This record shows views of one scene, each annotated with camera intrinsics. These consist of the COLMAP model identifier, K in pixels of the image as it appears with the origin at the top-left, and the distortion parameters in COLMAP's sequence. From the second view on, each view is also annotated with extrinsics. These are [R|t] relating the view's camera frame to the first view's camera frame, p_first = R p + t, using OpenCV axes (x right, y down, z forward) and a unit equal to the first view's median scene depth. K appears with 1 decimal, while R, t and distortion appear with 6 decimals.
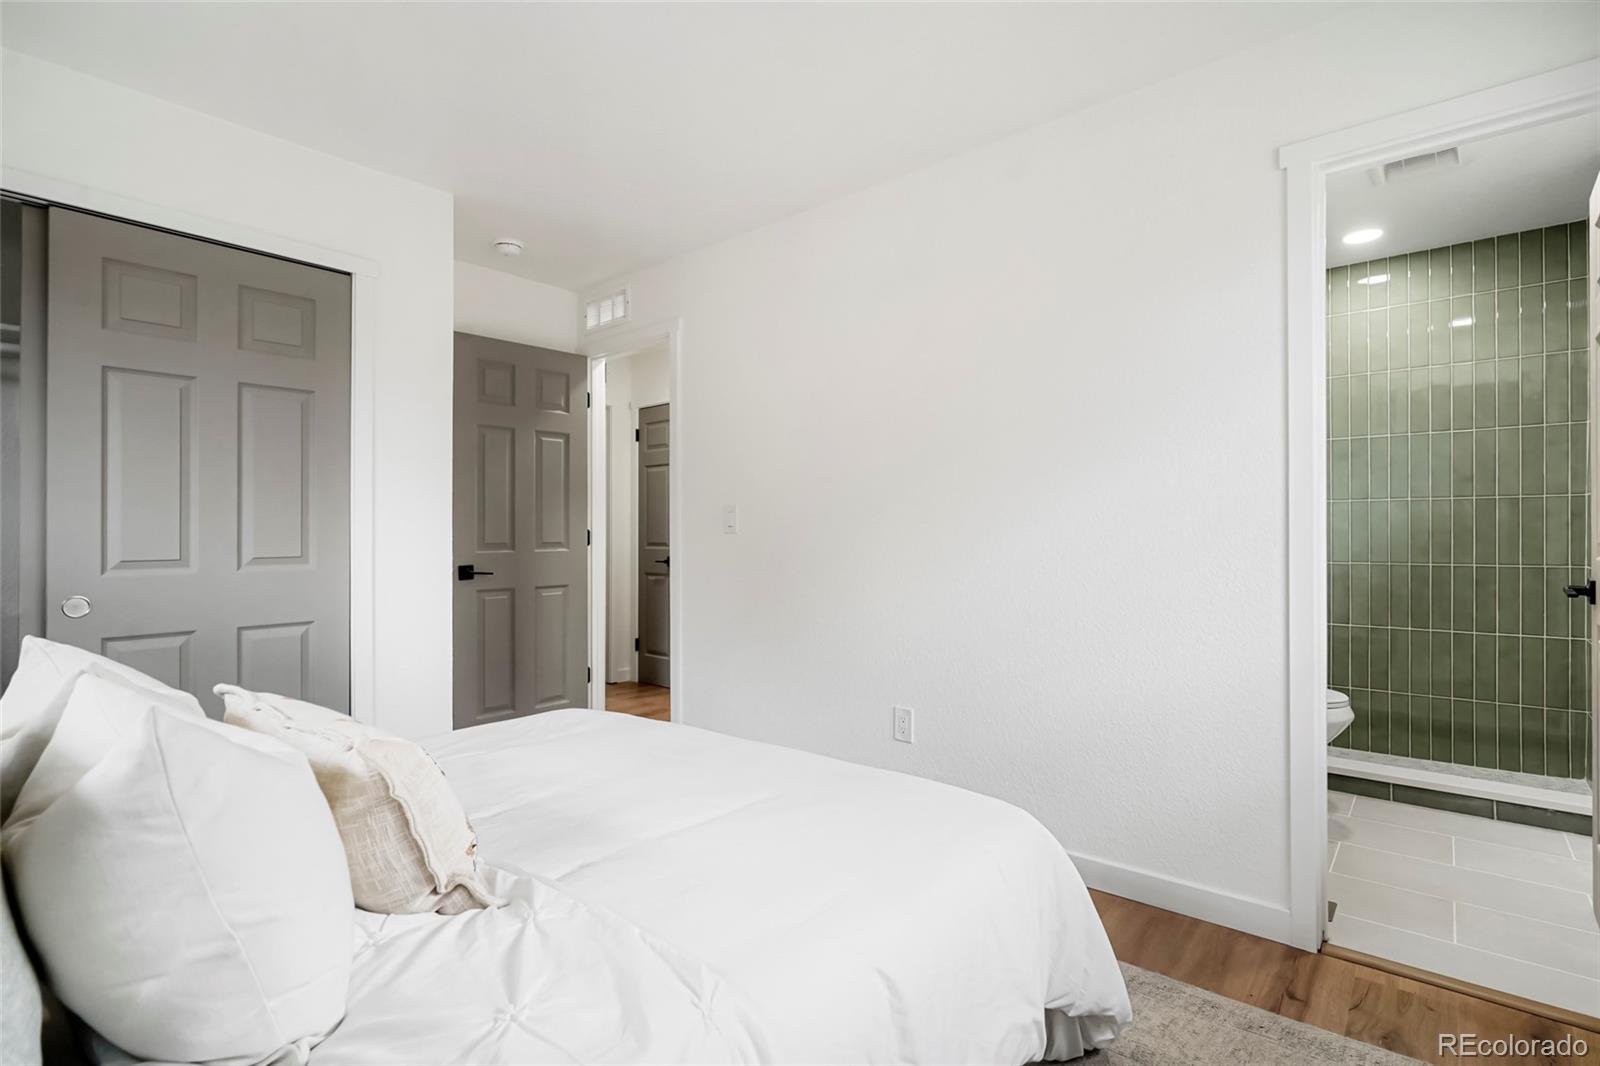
lens RADIAL K [[787.8, 0, 805.2], [0, 787.8, 545.5], [0, 0, 1]] dist [0.001996, 0.000597]
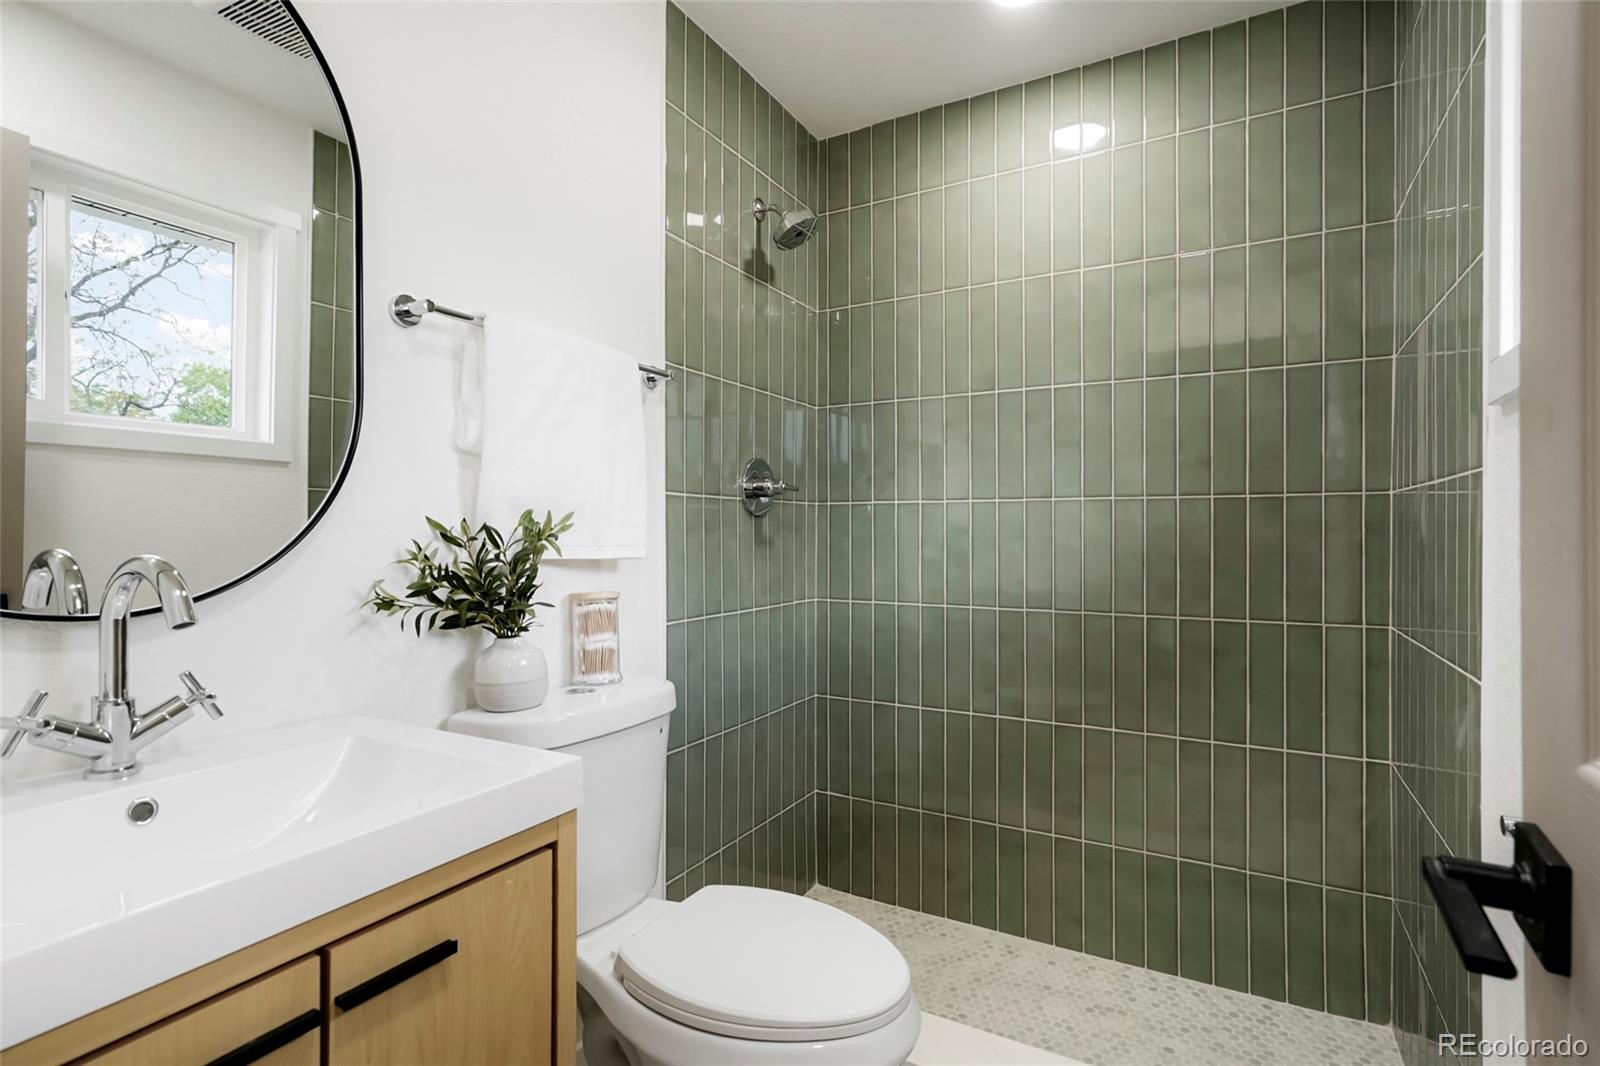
lens RADIAL K [[787.8, 0, 805.2], [0, 787.8, 545.5], [0, 0, 1]] dist [0.001996, 0.000597]
pose [[0.983645, 0.003198, 0.180088, 0.472074], [-0.002629, 0.999991, -0.003398, -0.023936], [-0.180097, 0.002869, 0.983645, 0.513319]]
